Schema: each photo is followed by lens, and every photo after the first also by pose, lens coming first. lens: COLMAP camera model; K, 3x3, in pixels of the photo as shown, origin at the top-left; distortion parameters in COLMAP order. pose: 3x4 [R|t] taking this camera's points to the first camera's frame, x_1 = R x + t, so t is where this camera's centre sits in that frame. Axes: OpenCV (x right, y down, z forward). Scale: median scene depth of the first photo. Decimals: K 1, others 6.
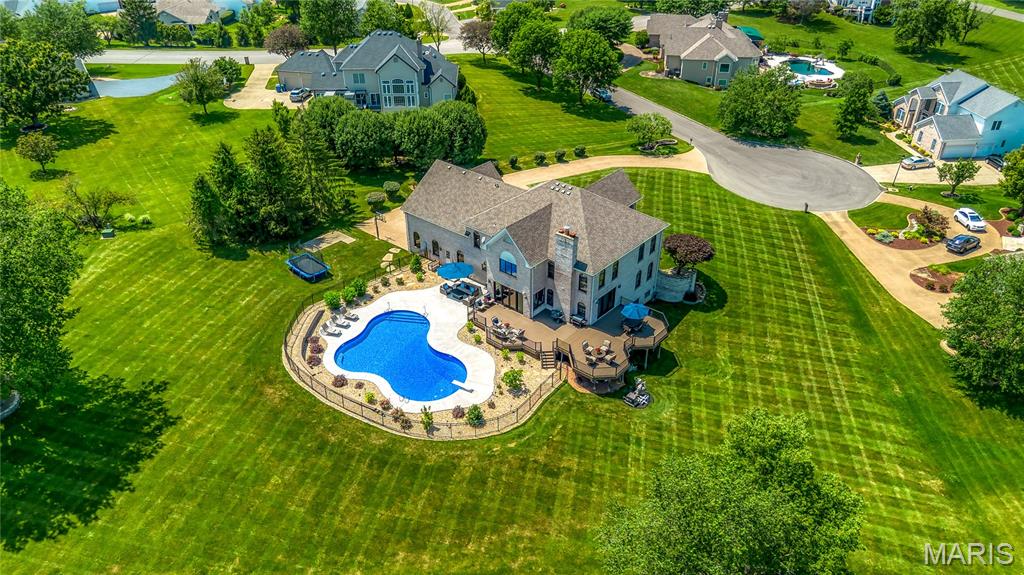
lens RADIAL K [[738.5, 0, 512.0], [0, 738.5, 287.5], [0, 0, 1]] dist [0.067967, -0.067002]
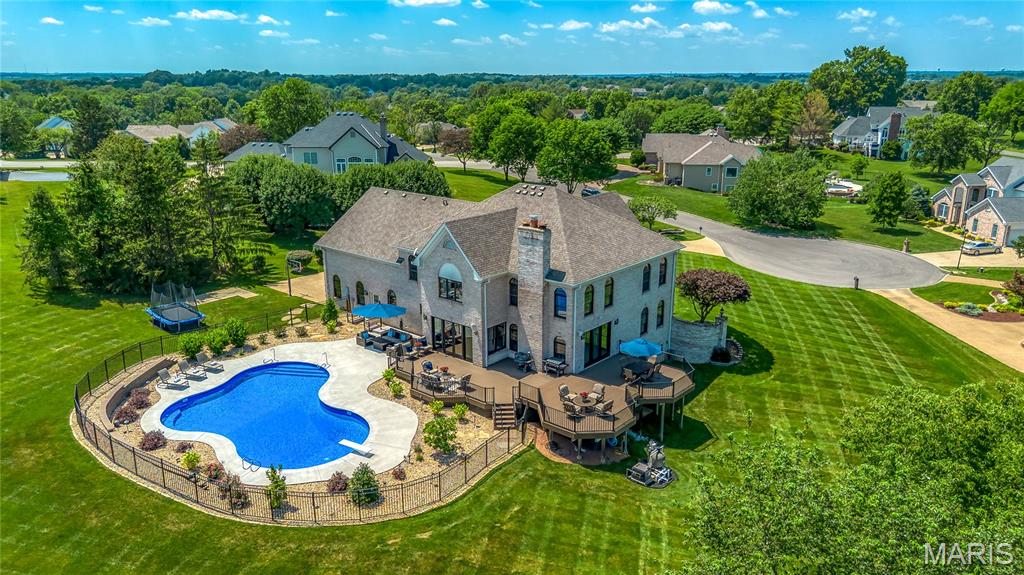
lens RADIAL K [[738.5, 0, 512.0], [0, 738.5, 287.5], [0, 0, 1]] dist [0.067967, -0.067002]
pose [[0.999979, 0.002834, -0.005762, 0.053213], [-0.004249, 0.964831, -0.262837, 0.143081], [0.004814, 0.262856, 0.964823, 0.336620]]
